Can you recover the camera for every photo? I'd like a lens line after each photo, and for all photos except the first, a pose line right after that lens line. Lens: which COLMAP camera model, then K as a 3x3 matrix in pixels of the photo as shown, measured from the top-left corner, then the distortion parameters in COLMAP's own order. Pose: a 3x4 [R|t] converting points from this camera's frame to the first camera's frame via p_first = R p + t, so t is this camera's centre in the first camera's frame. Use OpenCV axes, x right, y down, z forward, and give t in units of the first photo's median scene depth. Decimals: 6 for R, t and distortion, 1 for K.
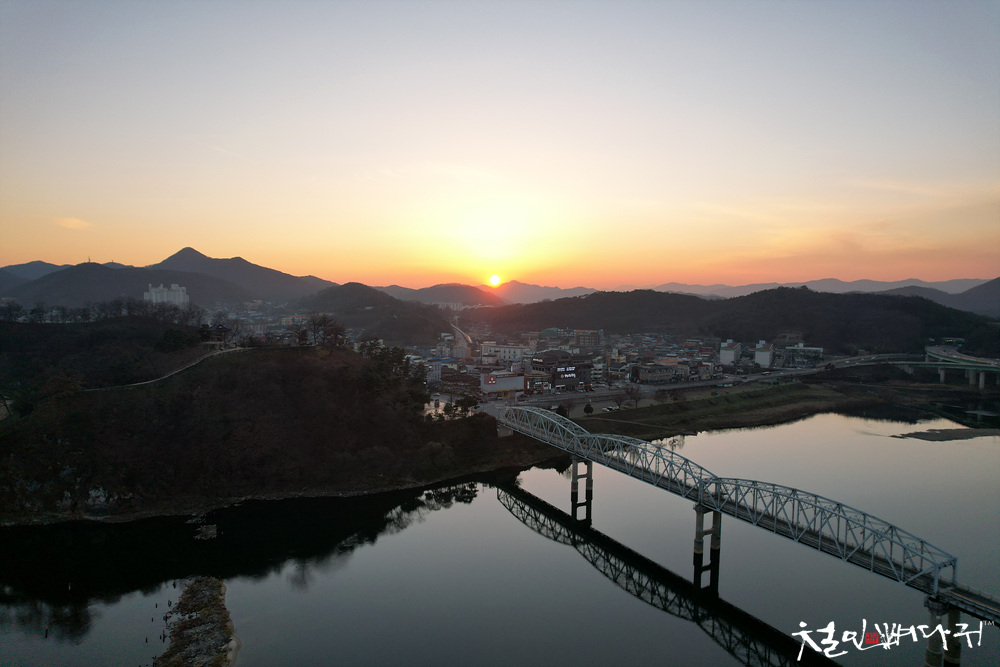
lens RADIAL K [[643.1, 0, 494.1], [0, 643.1, 329.8], [0, 0, 1]] dist [-0.043045, 0.036788]
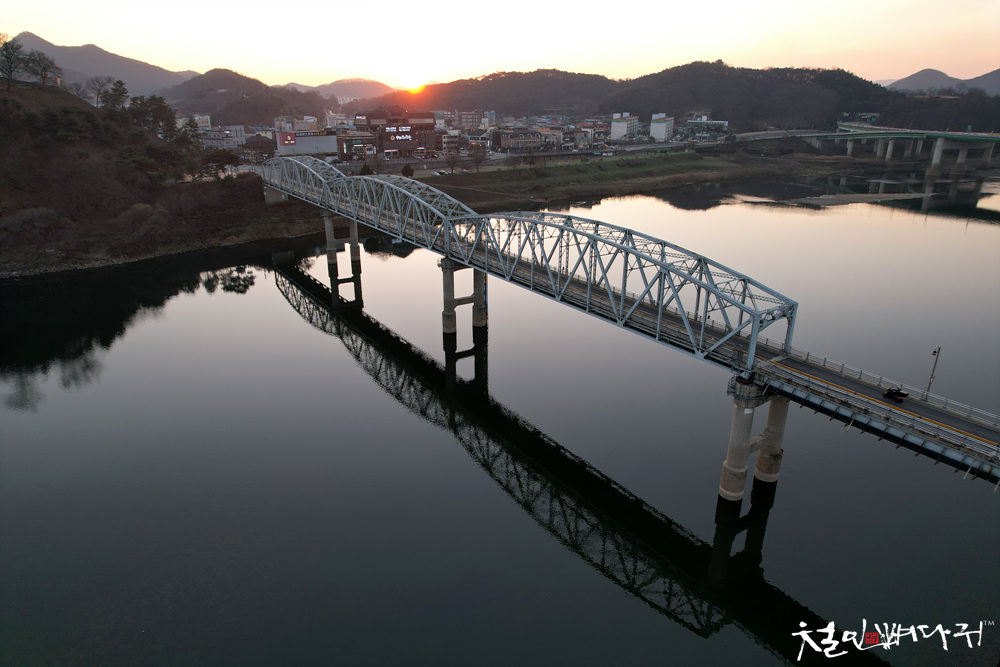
lens RADIAL K [[643.1, 0, 495.9], [0, 643.1, 324.3], [0, 0, 1]] dist [-0.043045, 0.036788]
pose [[0.993758, -0.042606, 0.103096, 0.180506], [0.012356, 0.960544, 0.277854, 0.095833], [-0.110867, -0.274846, 0.955075, 0.220642]]
